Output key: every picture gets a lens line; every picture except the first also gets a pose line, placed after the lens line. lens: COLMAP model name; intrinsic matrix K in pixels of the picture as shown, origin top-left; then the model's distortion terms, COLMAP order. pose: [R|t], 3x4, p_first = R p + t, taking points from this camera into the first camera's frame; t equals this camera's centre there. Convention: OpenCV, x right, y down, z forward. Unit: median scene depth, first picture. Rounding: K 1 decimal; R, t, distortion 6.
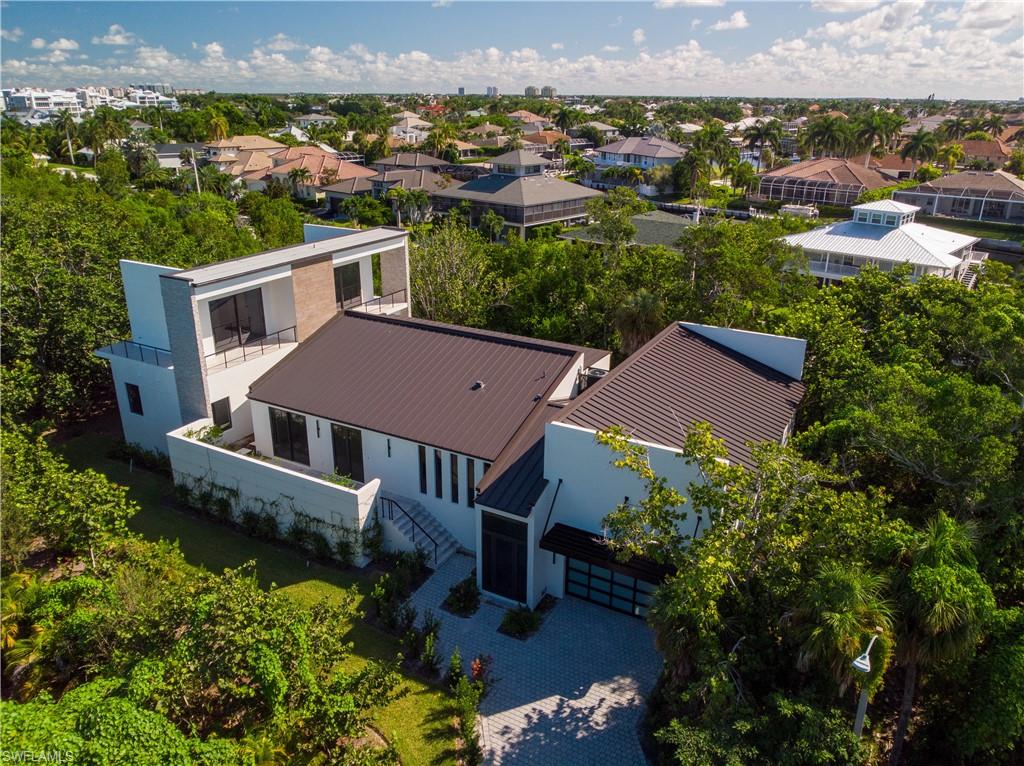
lens RADIAL K [[757.3, 0, 512.0], [0, 757.3, 383.0], [0, 0, 1]] dist [-0.039378, 0.054962]
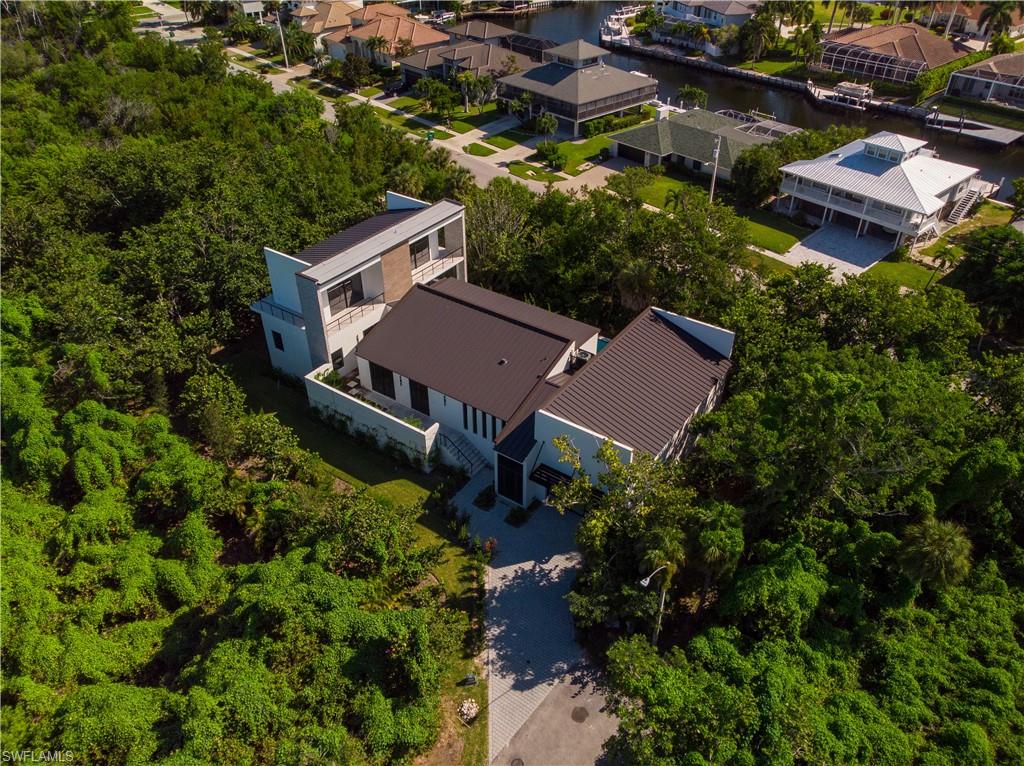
lens RADIAL K [[751.0, 0, 512.0], [0, 751.0, 383.0], [0, 0, 1]] dist [0.000874, -0.000391]
pose [[0.994523, 0.055870, -0.088336, 0.102831], [-0.030732, 0.964097, 0.263768, -0.332762], [0.099901, -0.259608, 0.960533, -0.441365]]
